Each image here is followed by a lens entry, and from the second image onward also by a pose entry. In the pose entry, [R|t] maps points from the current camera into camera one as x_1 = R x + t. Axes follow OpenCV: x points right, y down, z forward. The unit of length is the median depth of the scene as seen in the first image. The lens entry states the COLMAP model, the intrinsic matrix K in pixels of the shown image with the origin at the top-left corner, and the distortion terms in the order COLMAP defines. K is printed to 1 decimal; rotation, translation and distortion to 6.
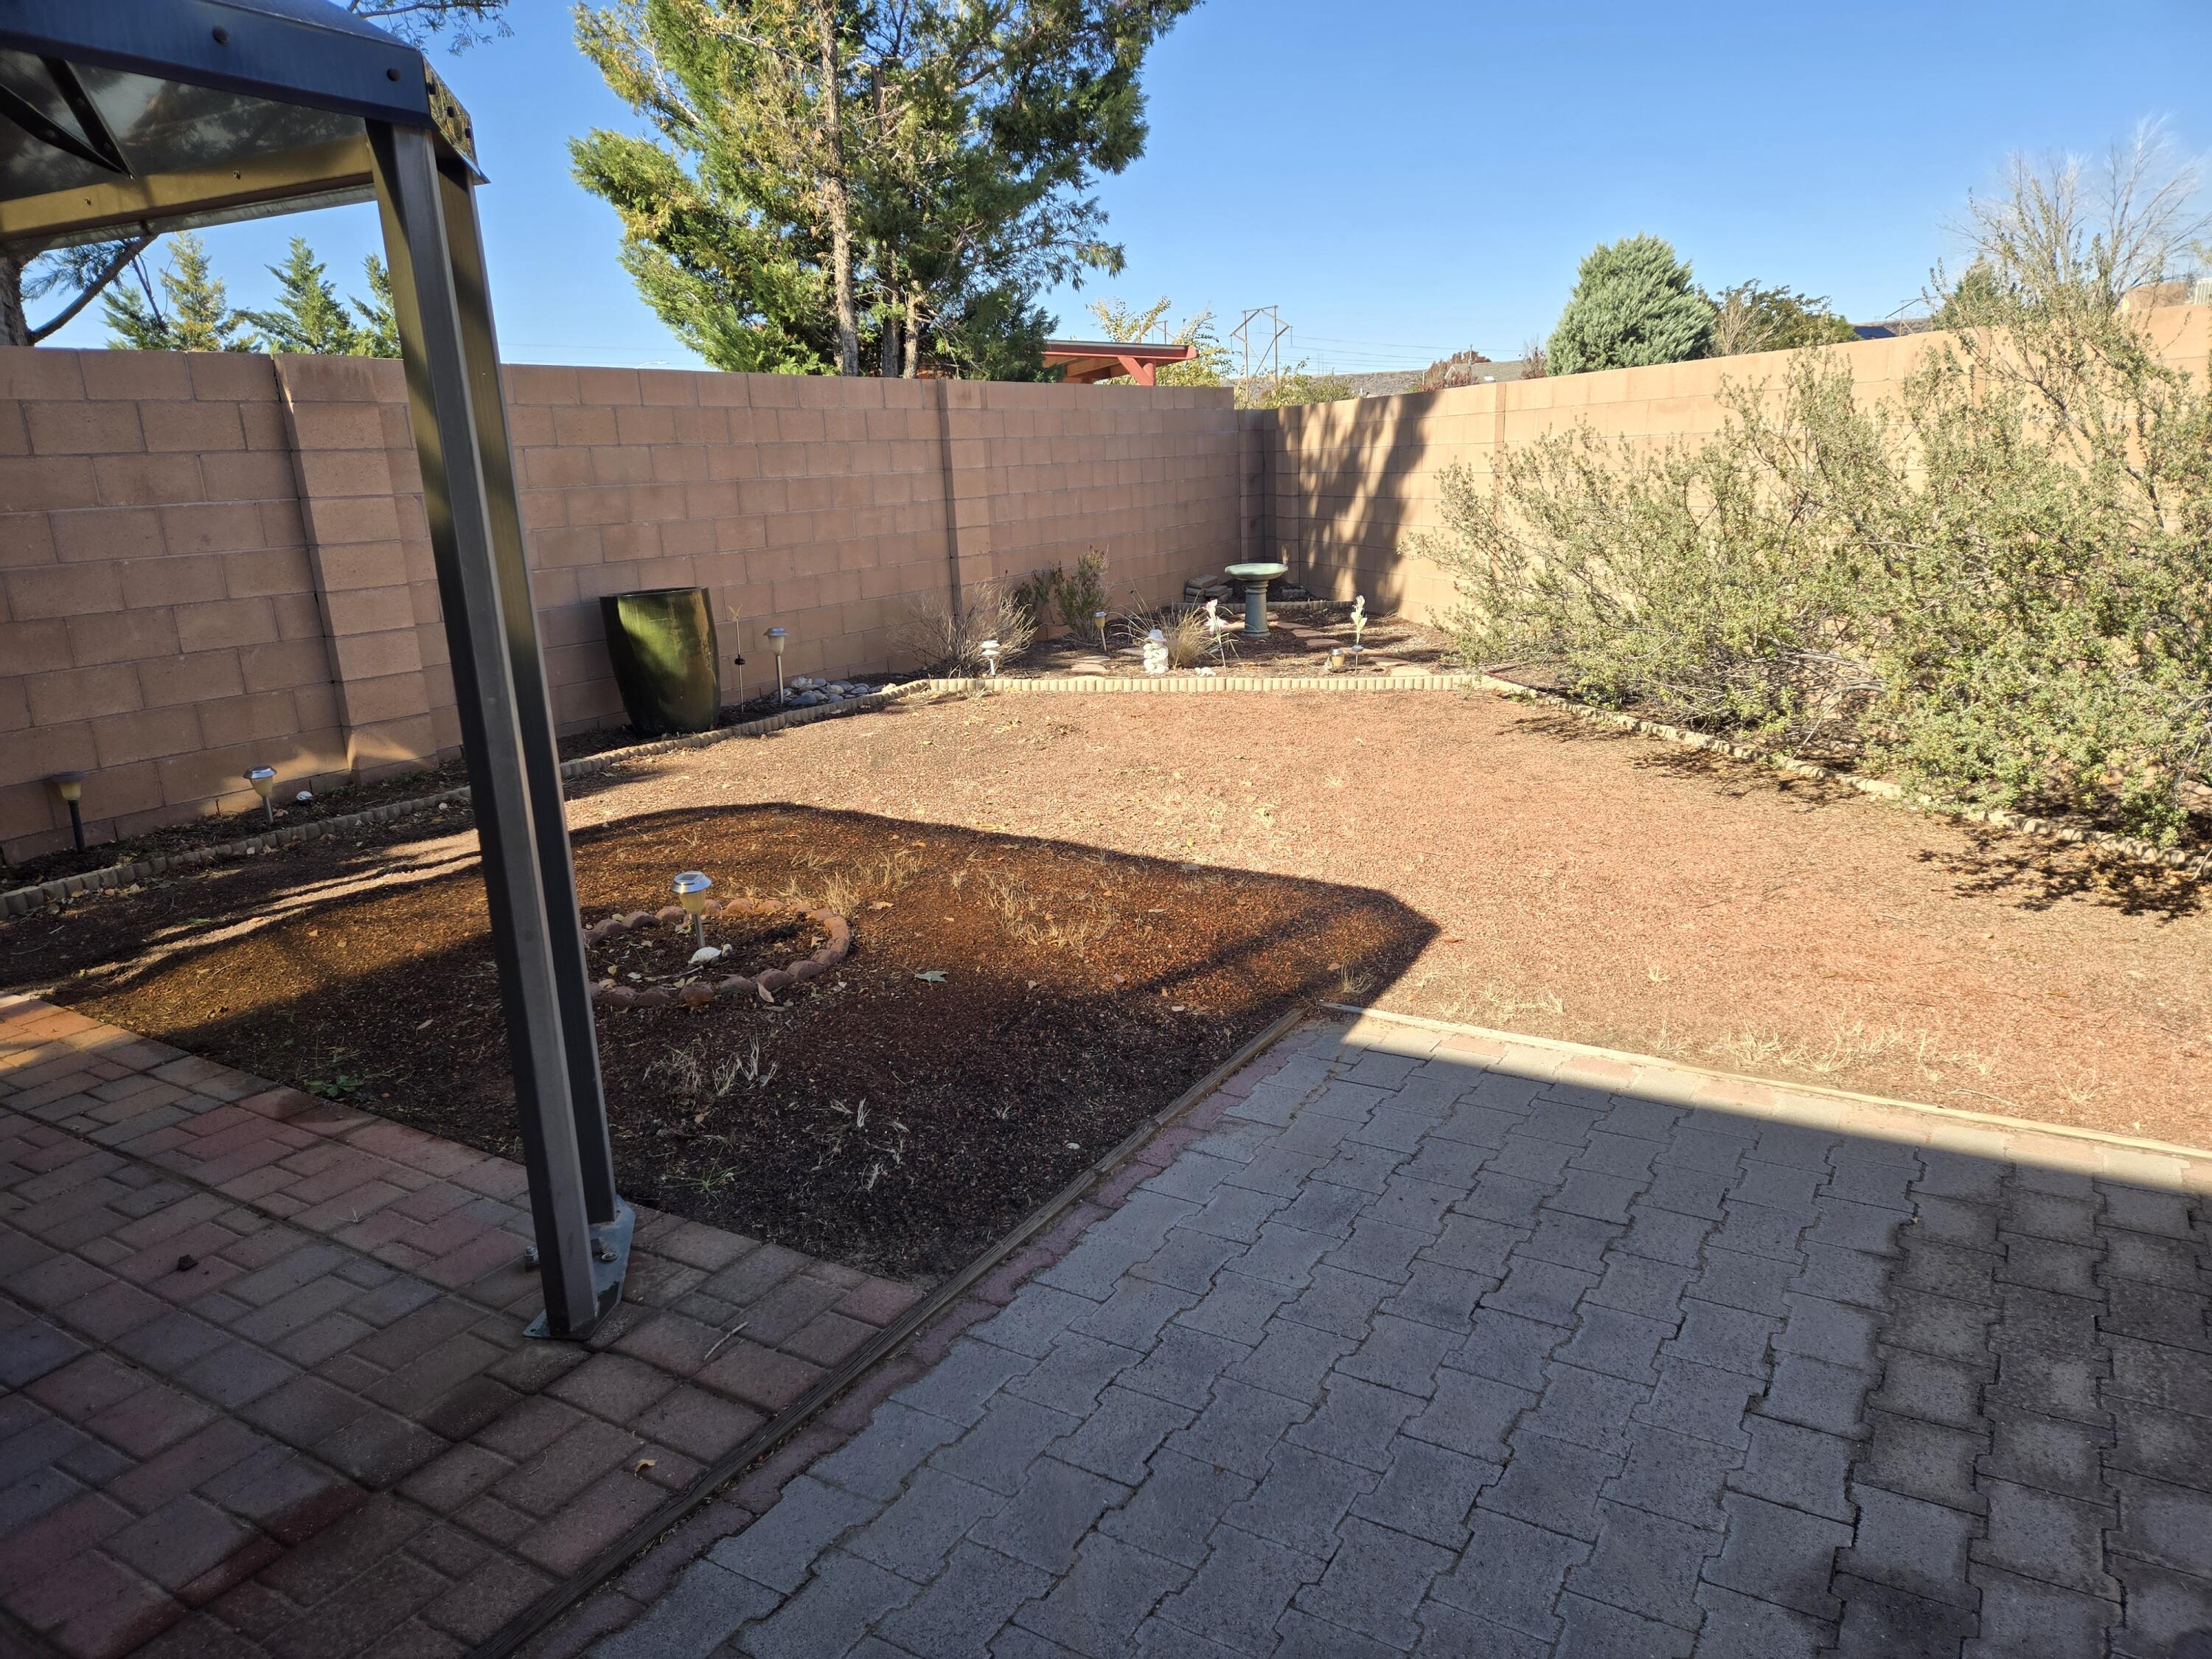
lens RADIAL K [[1470.9, 0, 1116.6], [0, 1470.9, 834.3], [0, 0, 1]] dist [0.087065, -0.074408]
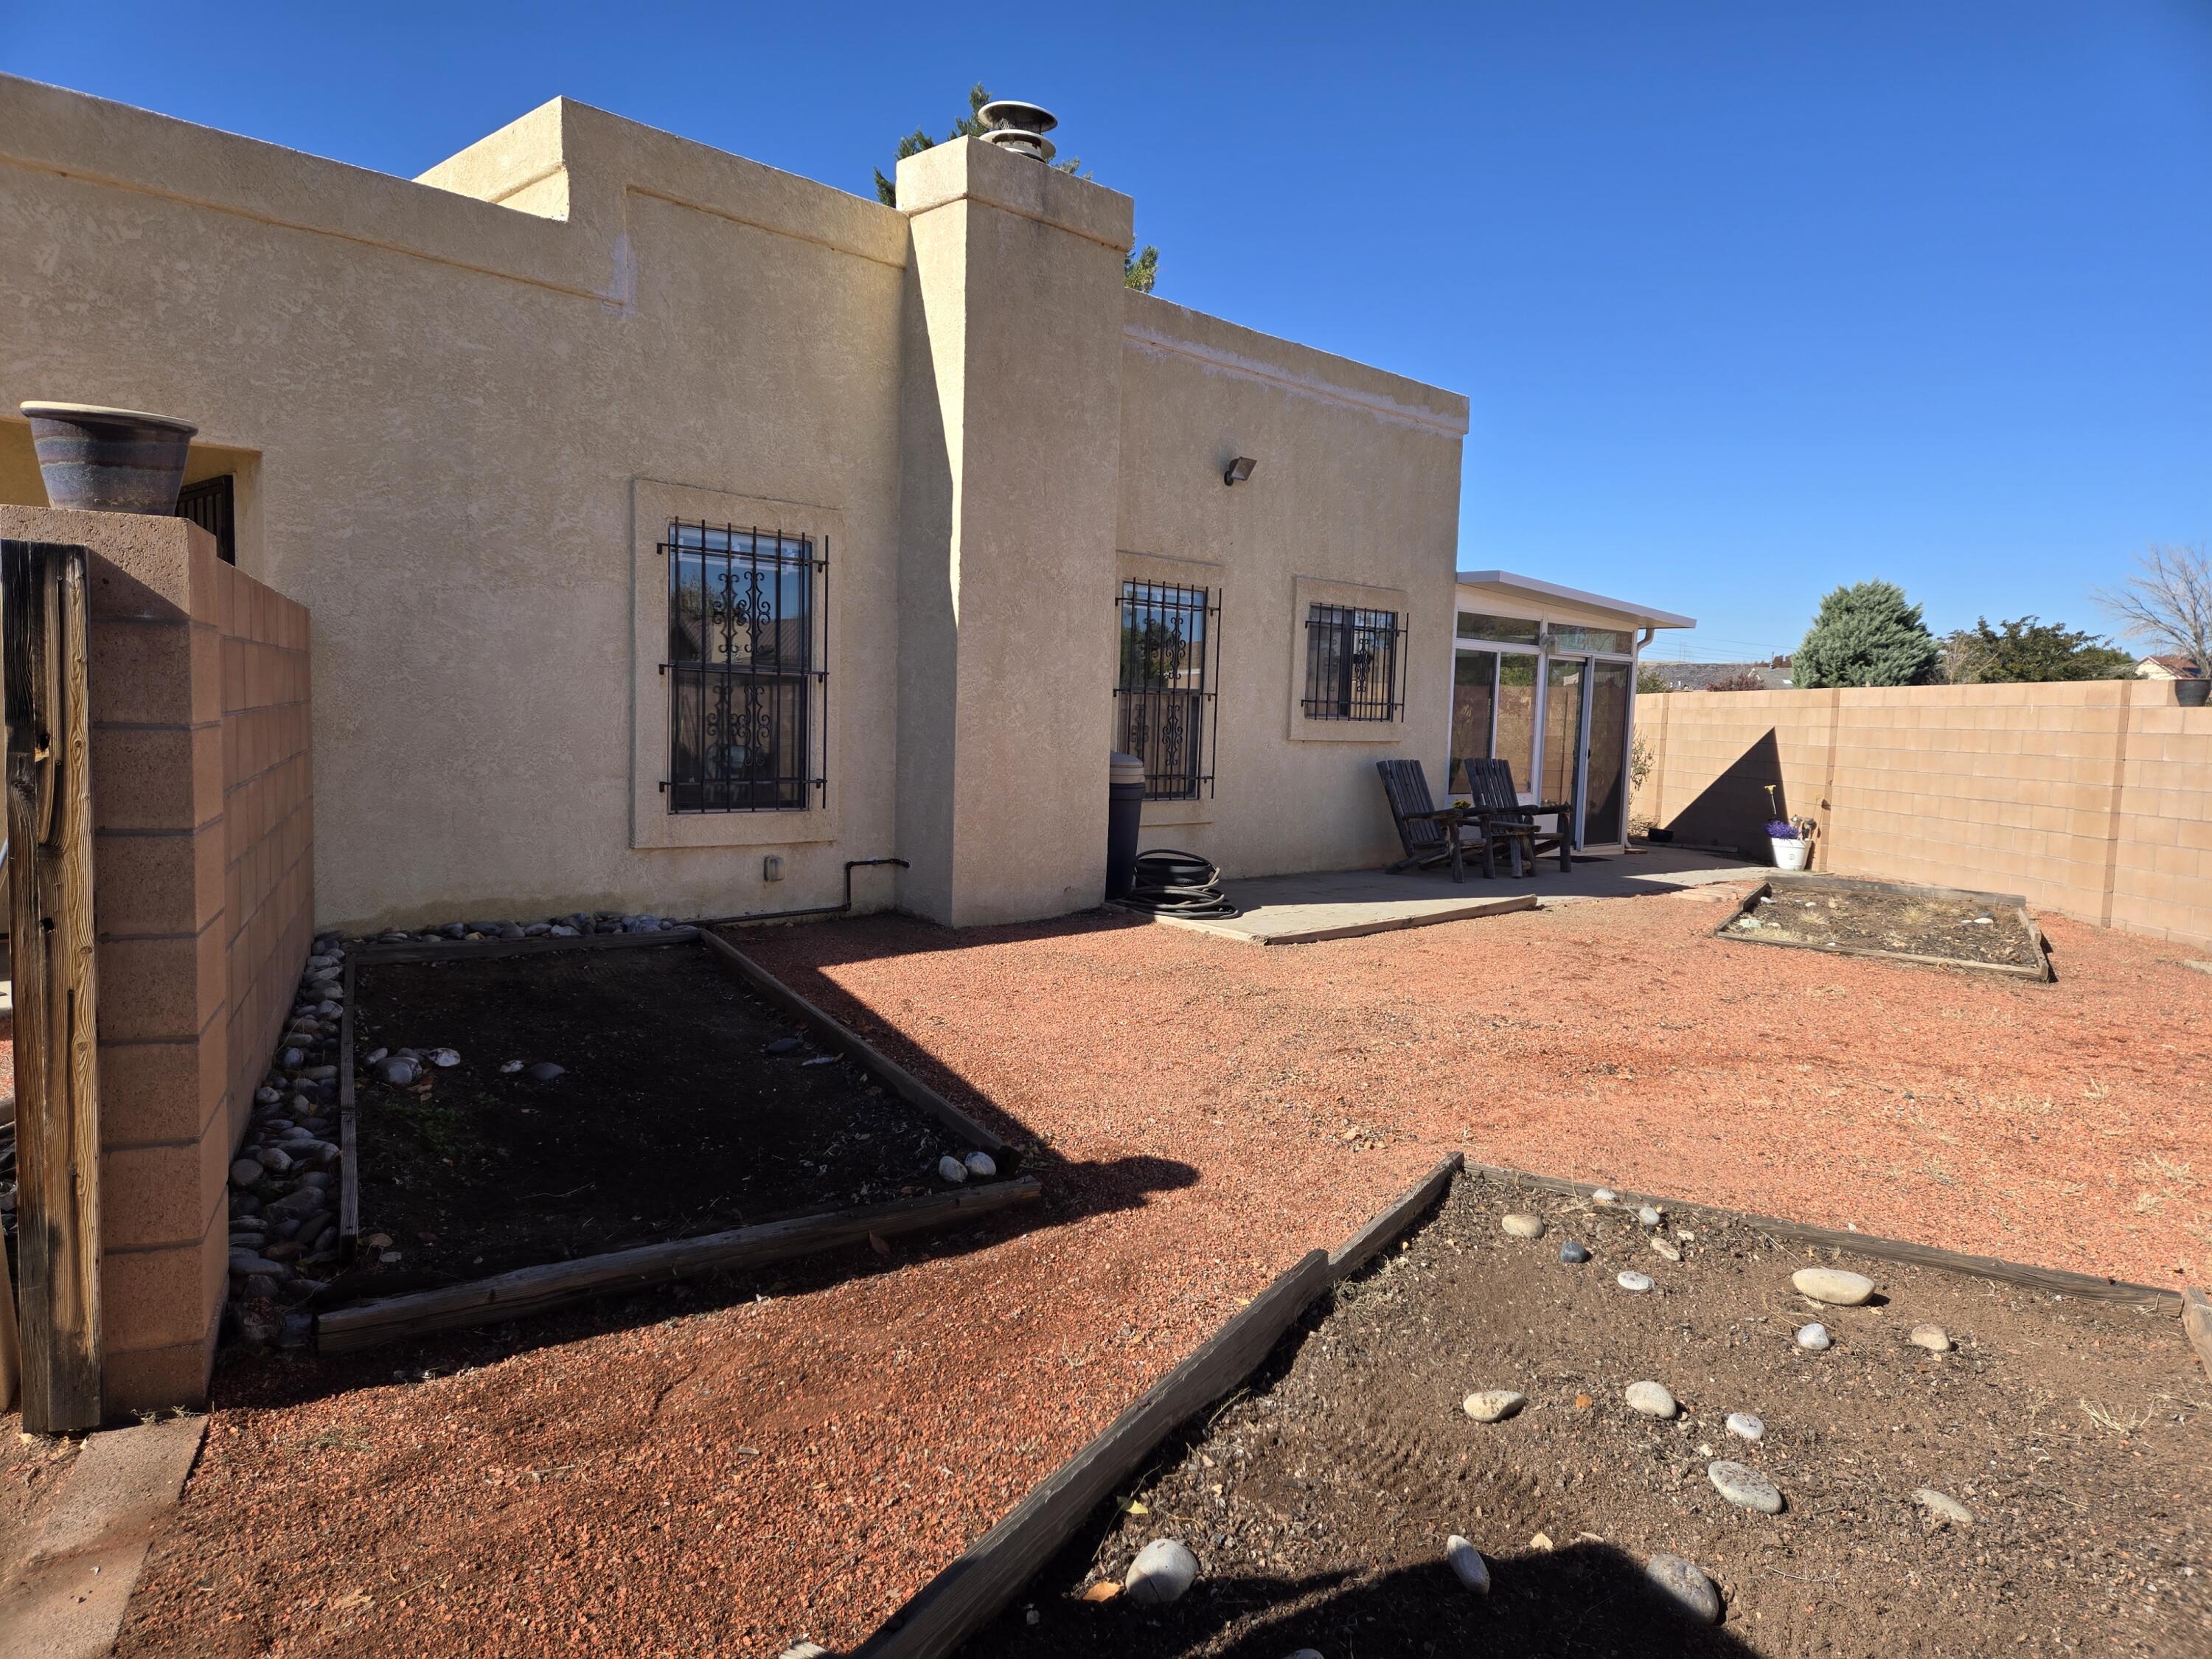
lens RADIAL K [[1470.9, 0, 1093.8], [0, 1470.9, 829.7], [0, 0, 1]] dist [0.087065, -0.074408]
pose [[0.969155, 0.093254, -0.228128, 0.291339], [-0.130818, 0.979135, -0.155501, 0.586145], [0.208867, 0.180548, 0.961133, -2.254992]]
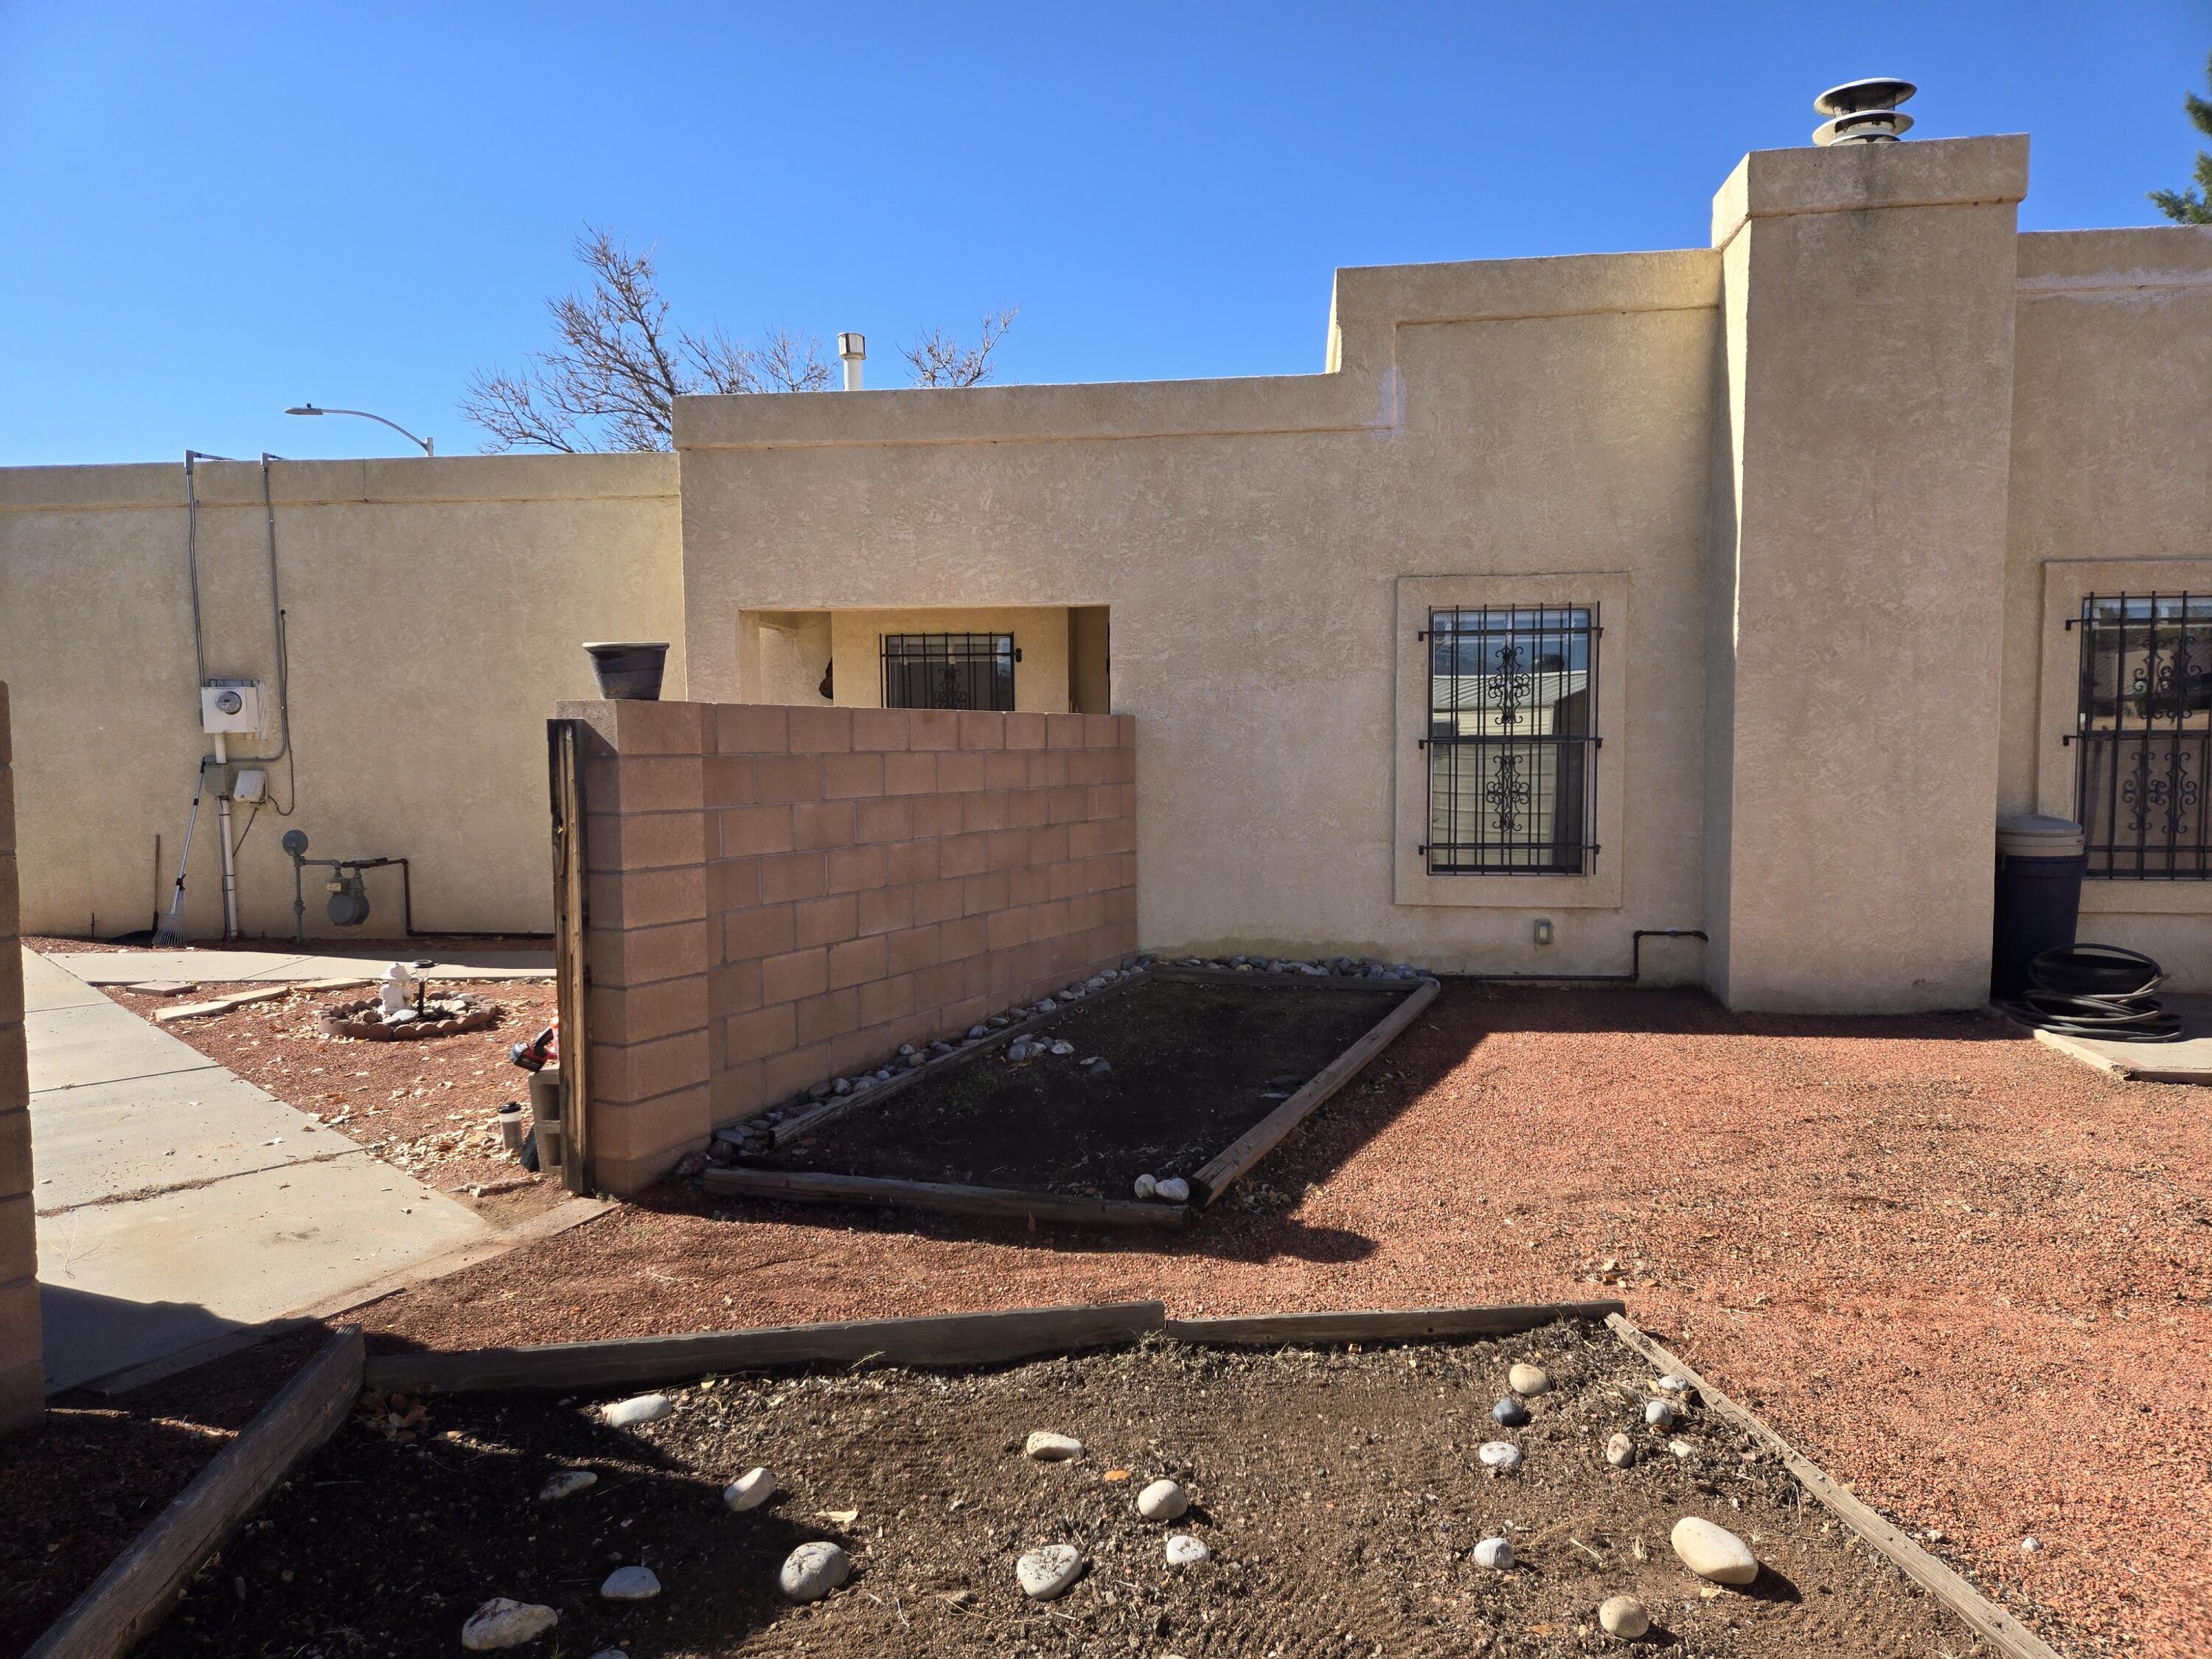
lens RADIAL K [[1470.9, 0, 1116.8], [0, 1470.9, 845.2], [0, 0, 1]] dist [0.087065, -0.074408]
pose [[0.412190, 0.102114, -0.905357, 0.699410], [-0.240548, 0.970637, -0.000040, 0.487595], [0.878769, 0.217798, 0.424651, -2.019005]]
